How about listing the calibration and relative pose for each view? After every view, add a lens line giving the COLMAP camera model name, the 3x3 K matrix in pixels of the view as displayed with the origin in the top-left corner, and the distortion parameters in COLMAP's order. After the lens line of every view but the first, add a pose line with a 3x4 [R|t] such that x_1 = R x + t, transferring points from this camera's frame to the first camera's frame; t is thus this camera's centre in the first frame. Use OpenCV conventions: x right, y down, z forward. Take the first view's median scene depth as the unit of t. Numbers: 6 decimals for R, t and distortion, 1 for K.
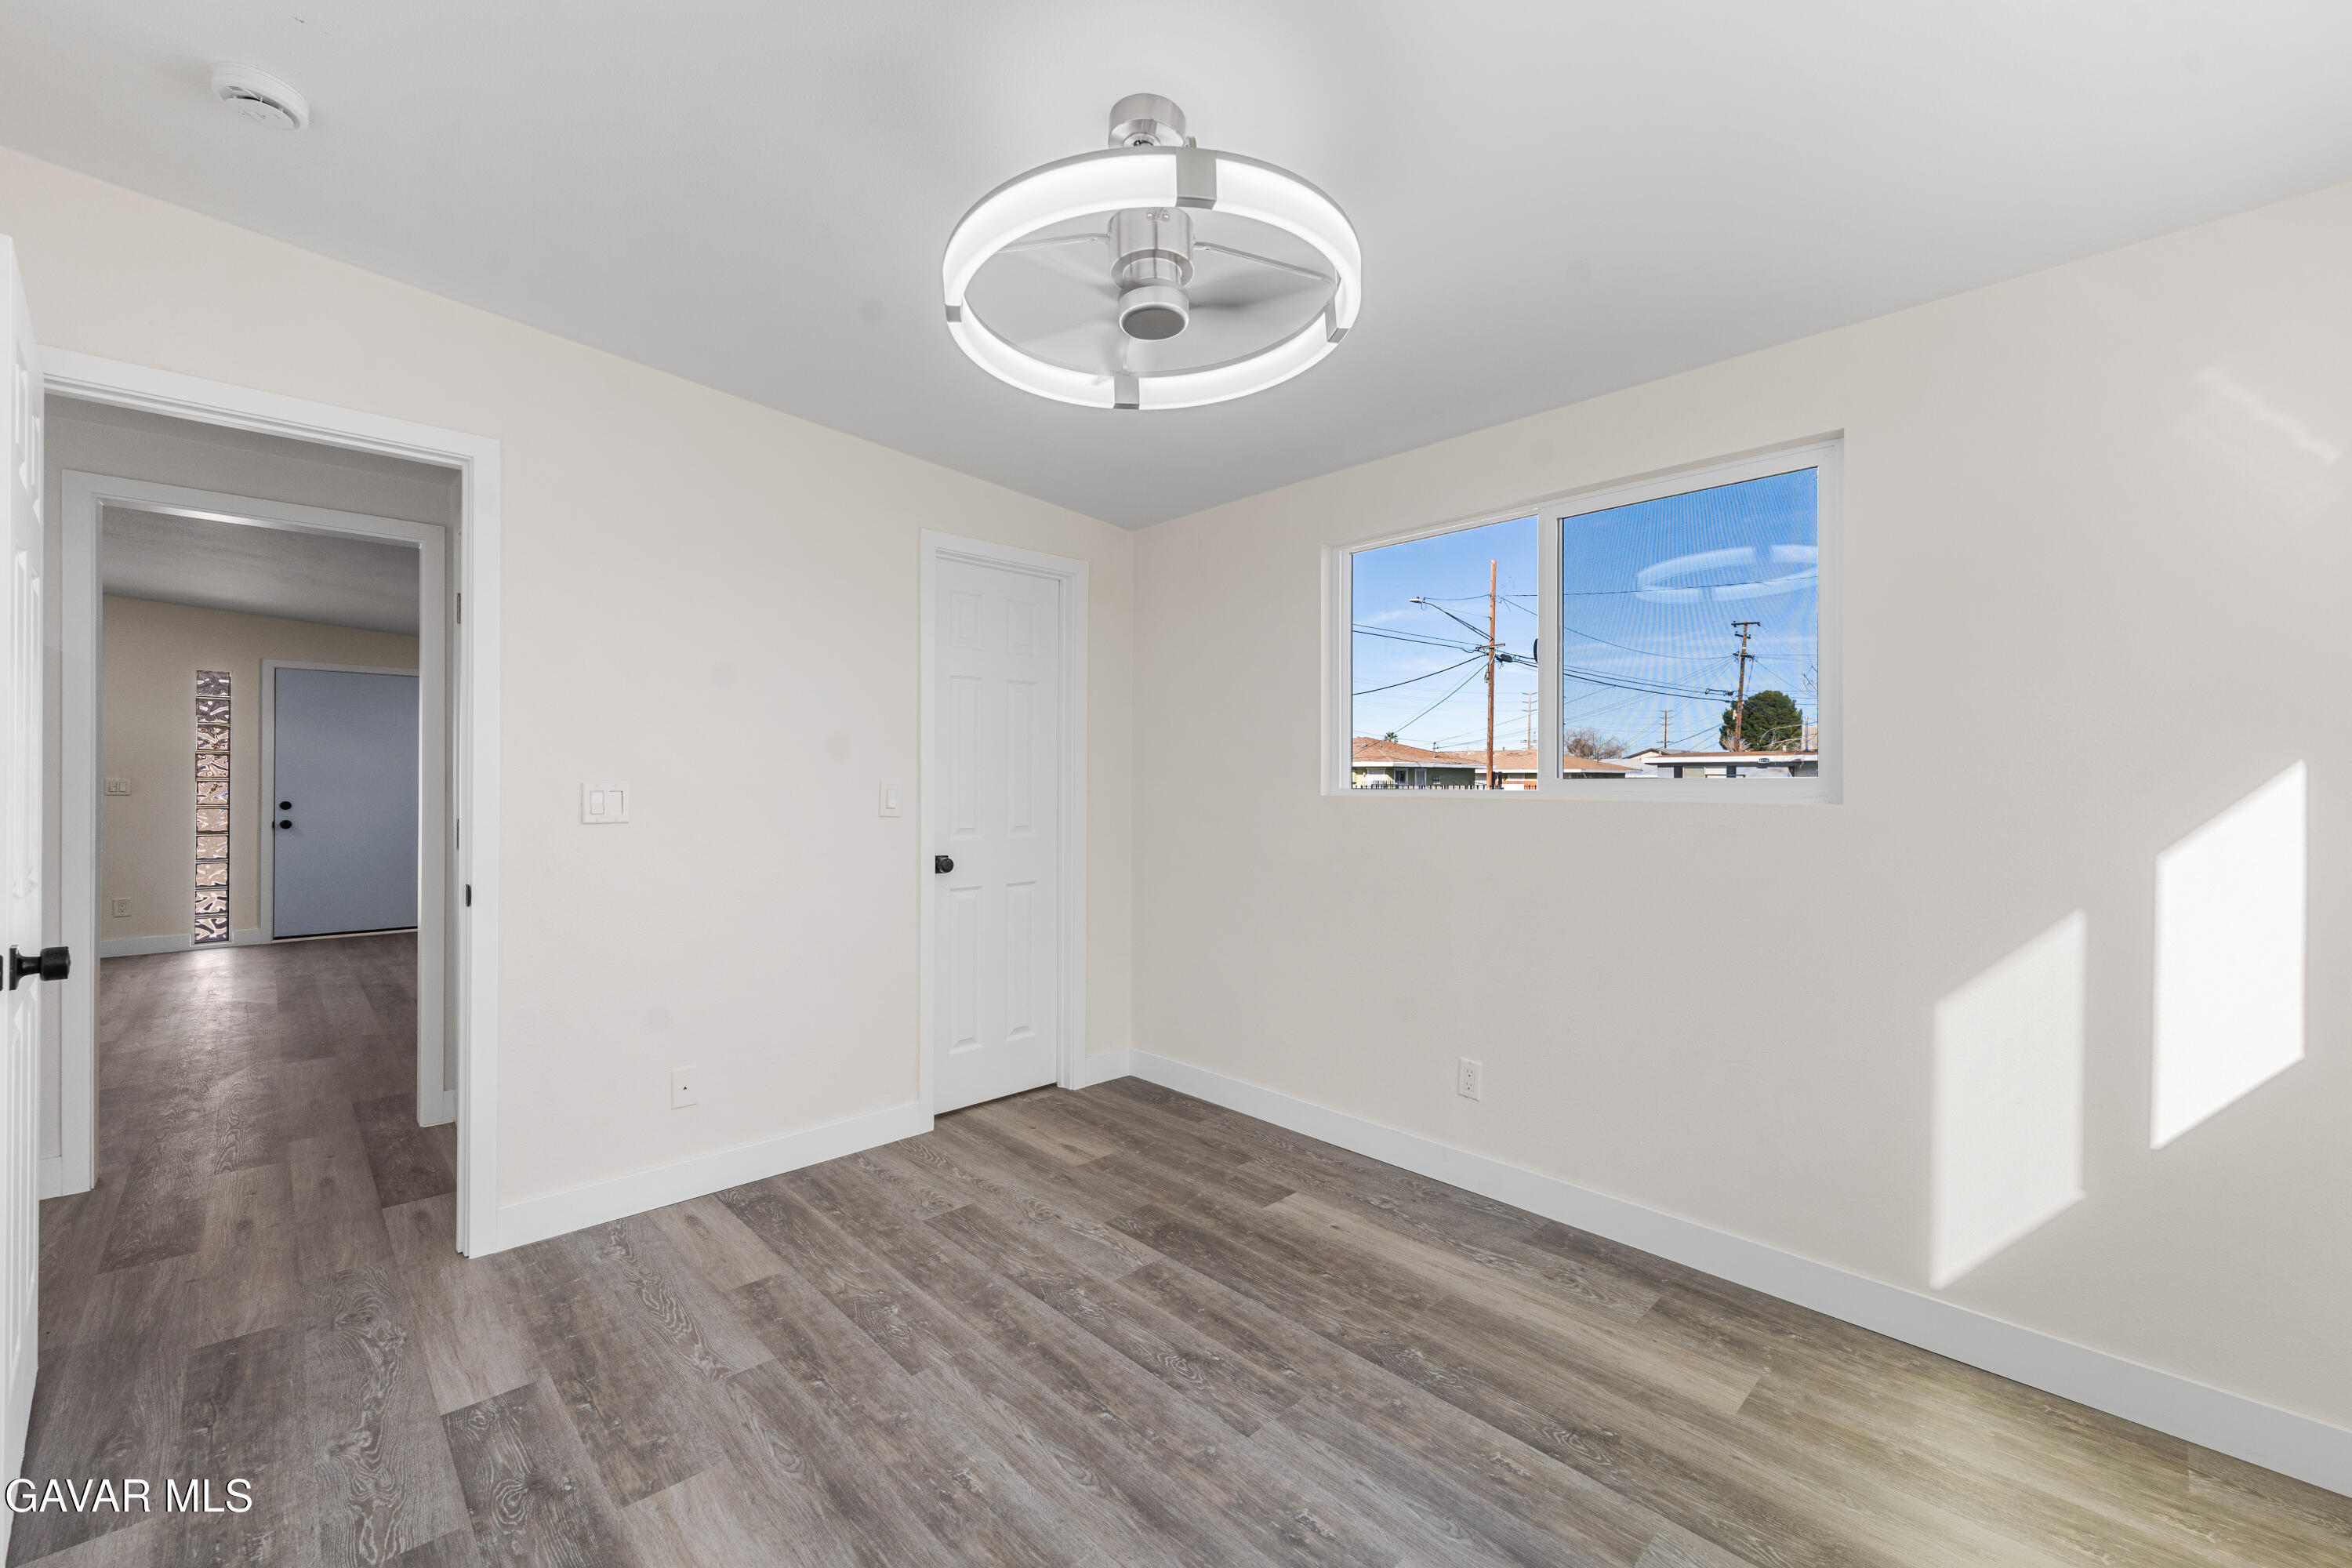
lens RADIAL K [[957.1, 0, 1172.8], [0, 957.1, 777.4], [0, 0, 1]] dist [0.000674, -0.000261]
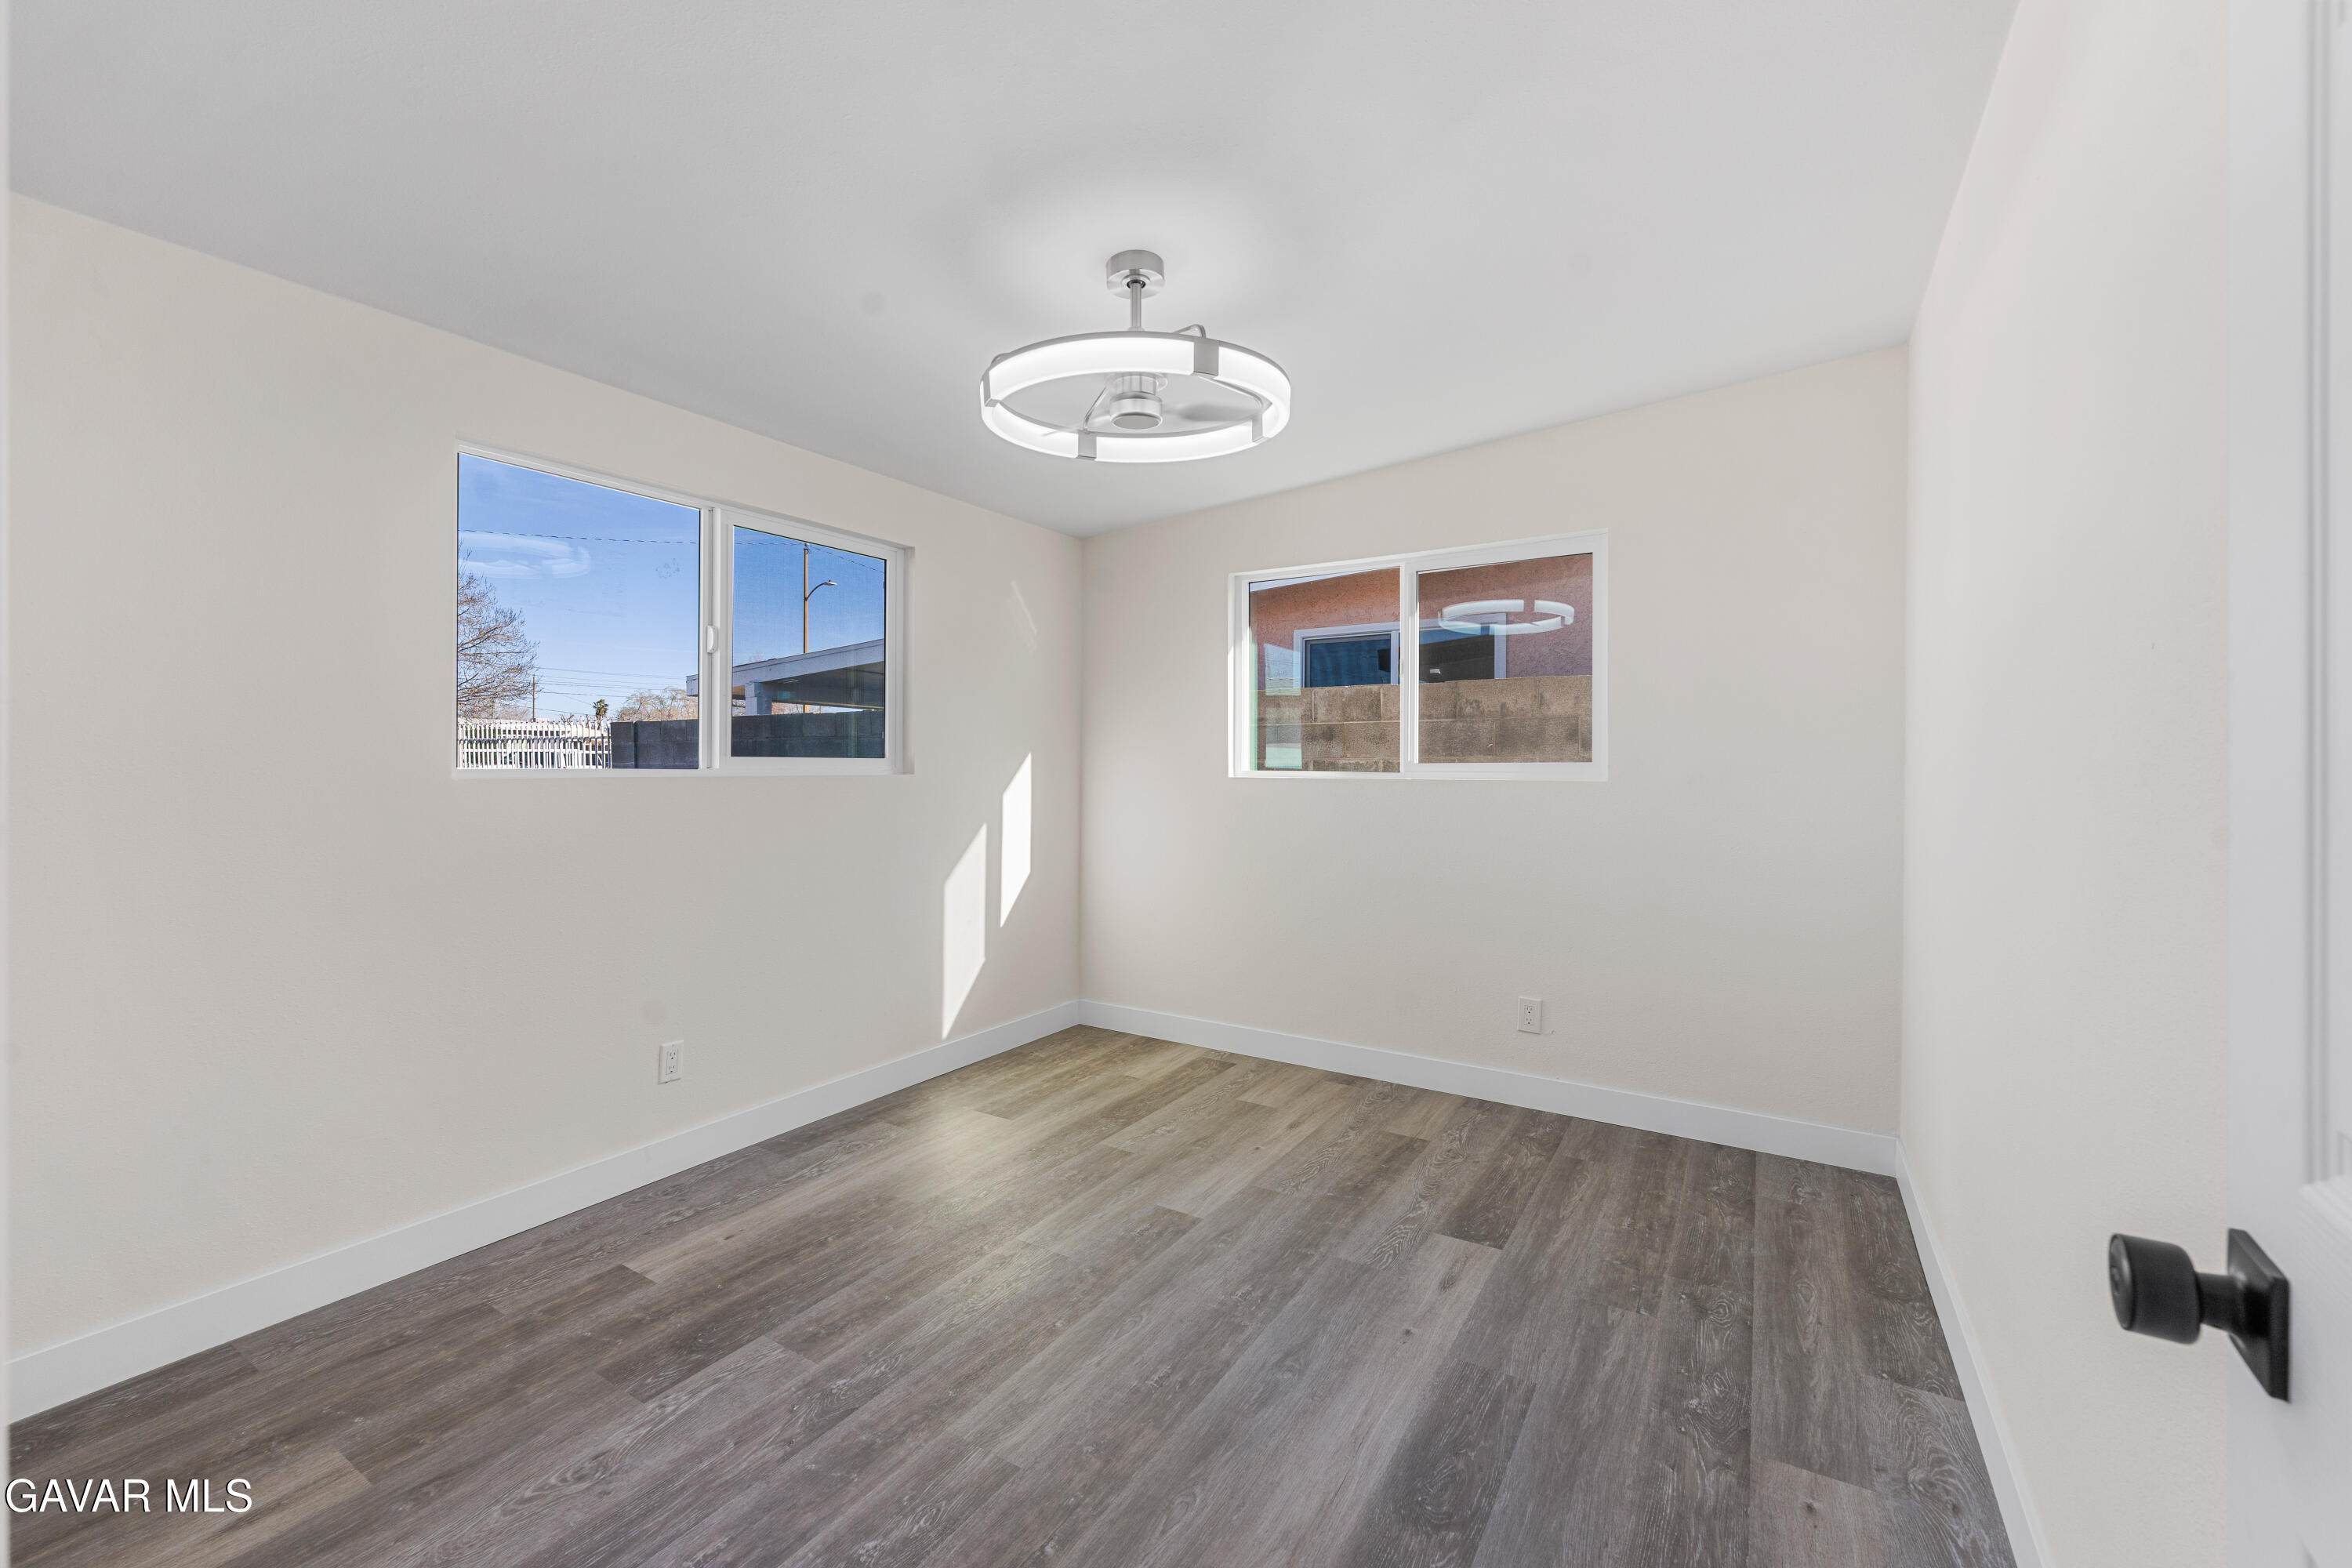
lens RADIAL K [[957.1, 0, 1168.1], [0, 957.1, 765.2], [0, 0, 1]] dist [0.000674, -0.000261]
pose [[-0.251028, -0.008148, 0.967946, -0.936767], [-0.009124, 0.999940, 0.006051, -0.003410], [-0.967937, -0.007313, -0.251087, 0.912132]]
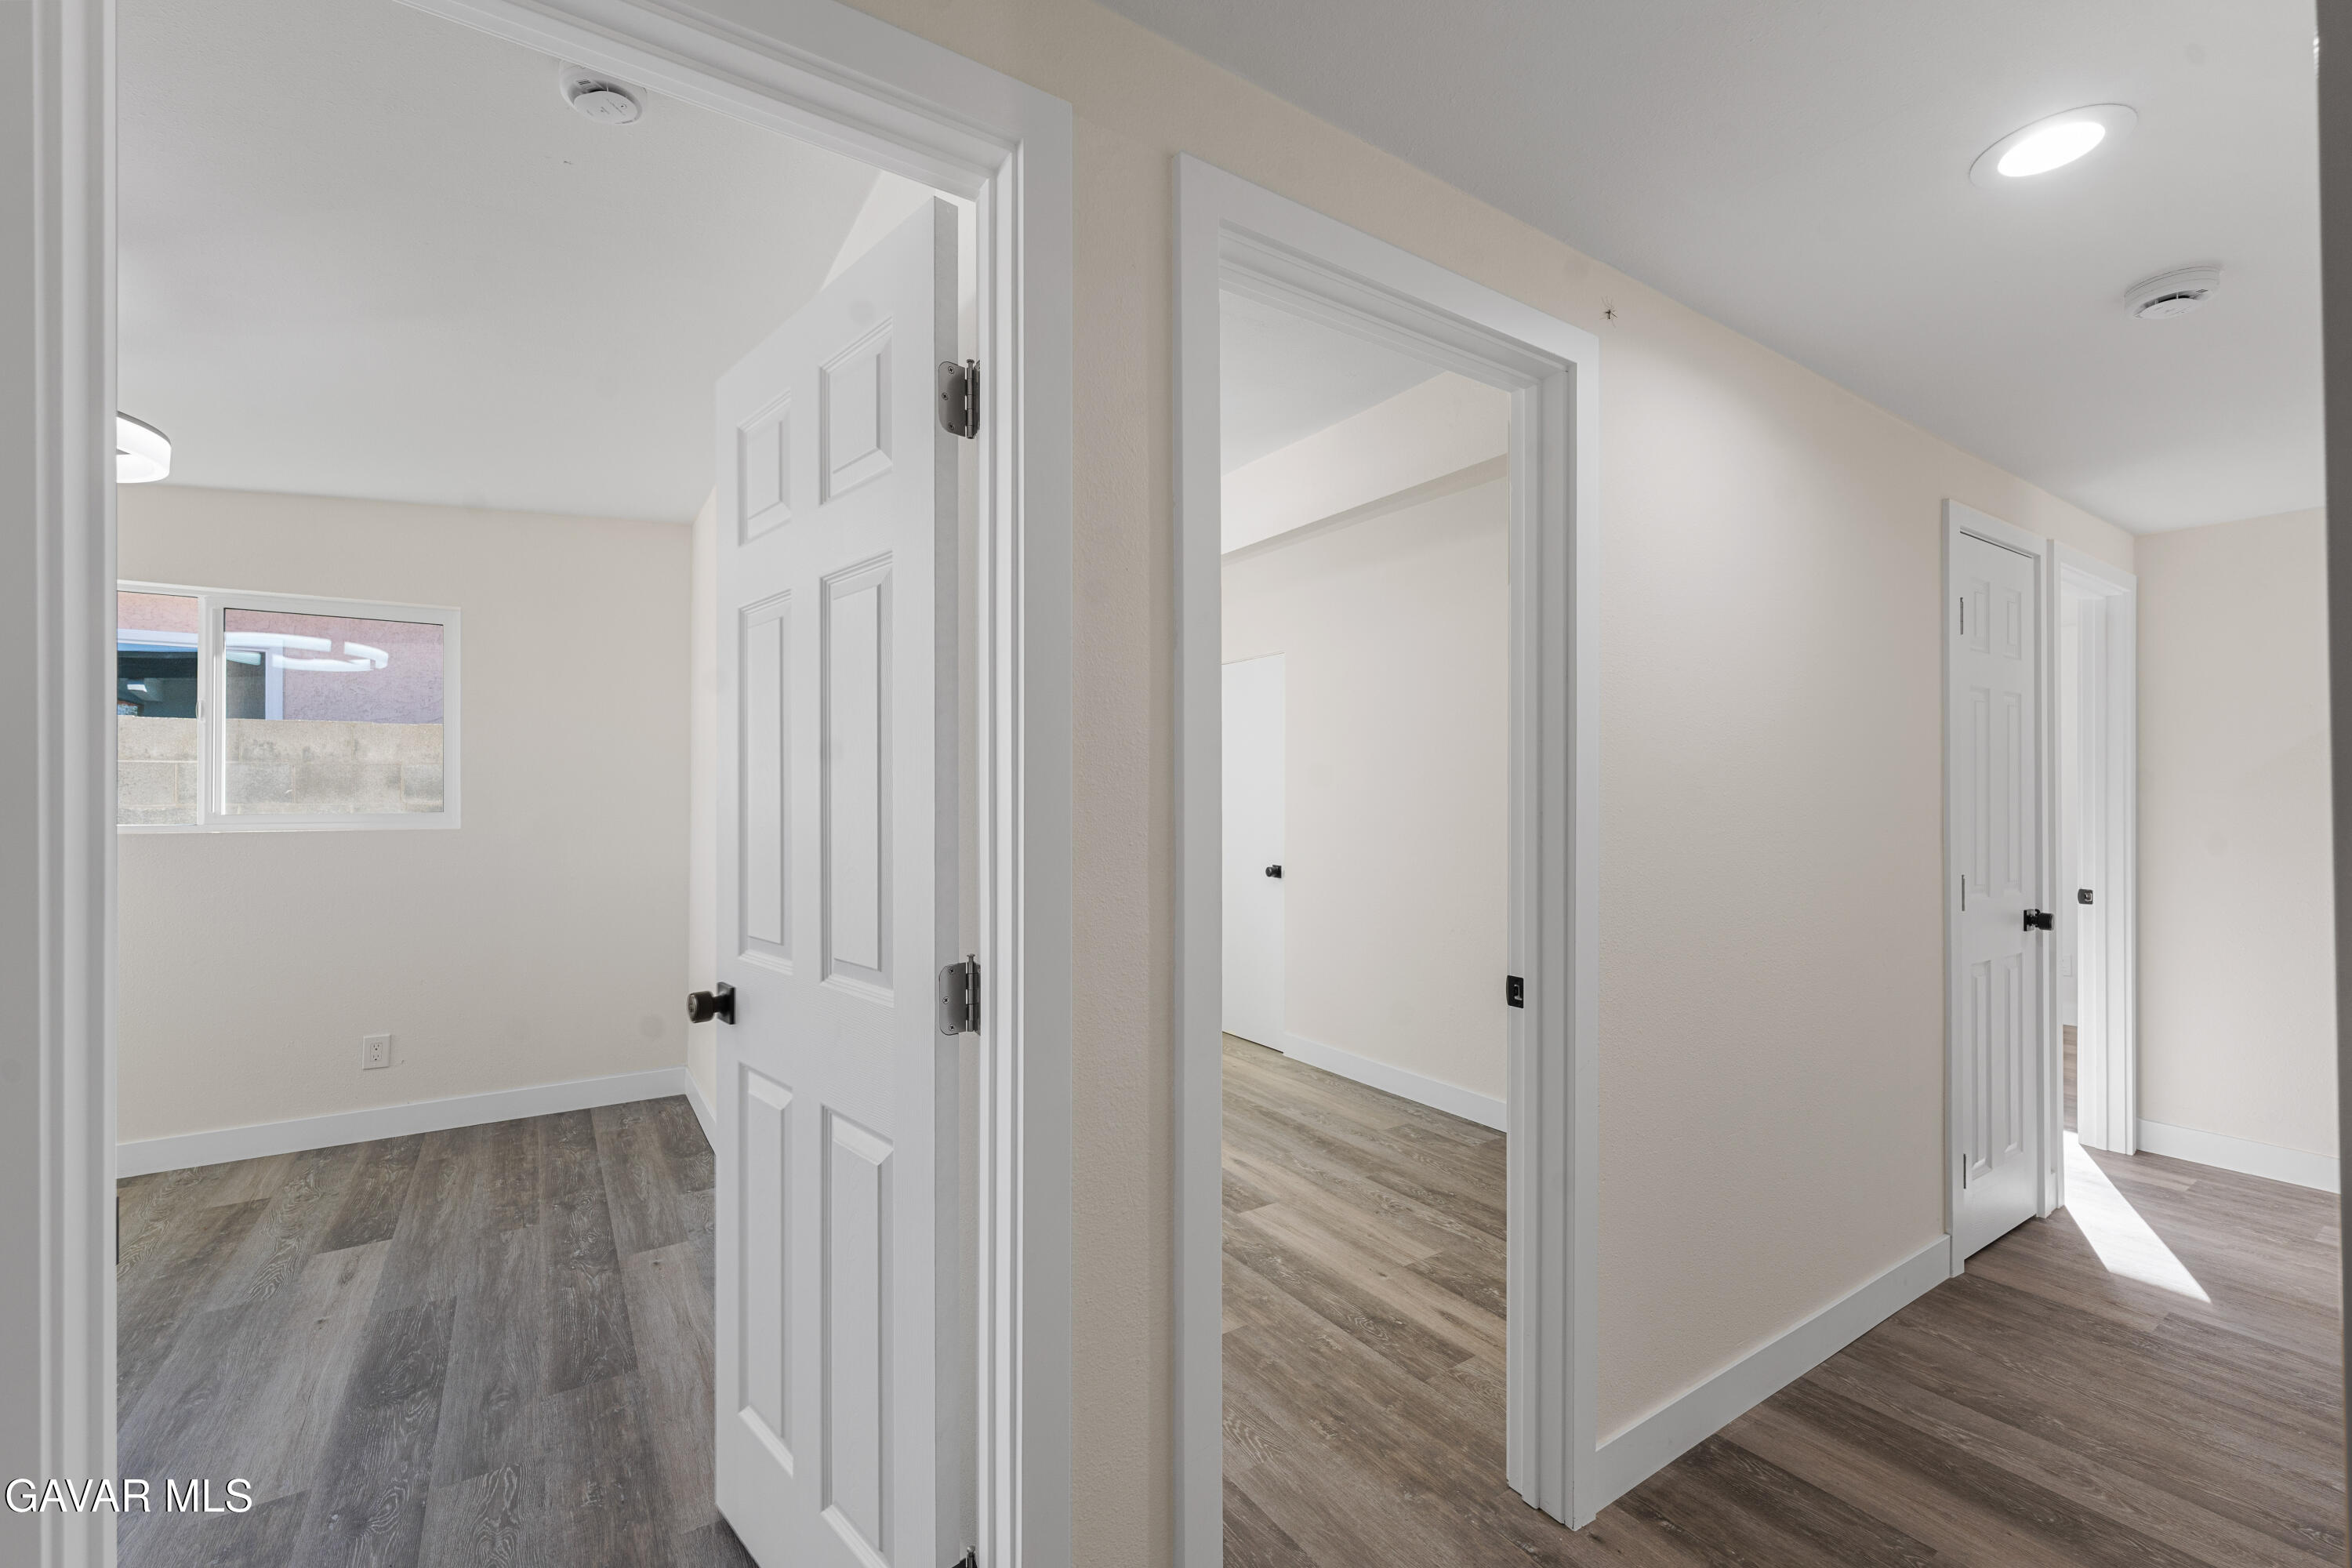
lens RADIAL K [[957.1, 0, 1175.3], [0, 957.1, 790.3], [0, 0, 1]] dist [0.000674, -0.000261]
pose [[-0.985492, -0.001575, 0.169717, -1.196591], [-0.003501, 0.999933, -0.011047, -0.027198], [-0.169688, -0.011481, -0.985431, 1.317447]]
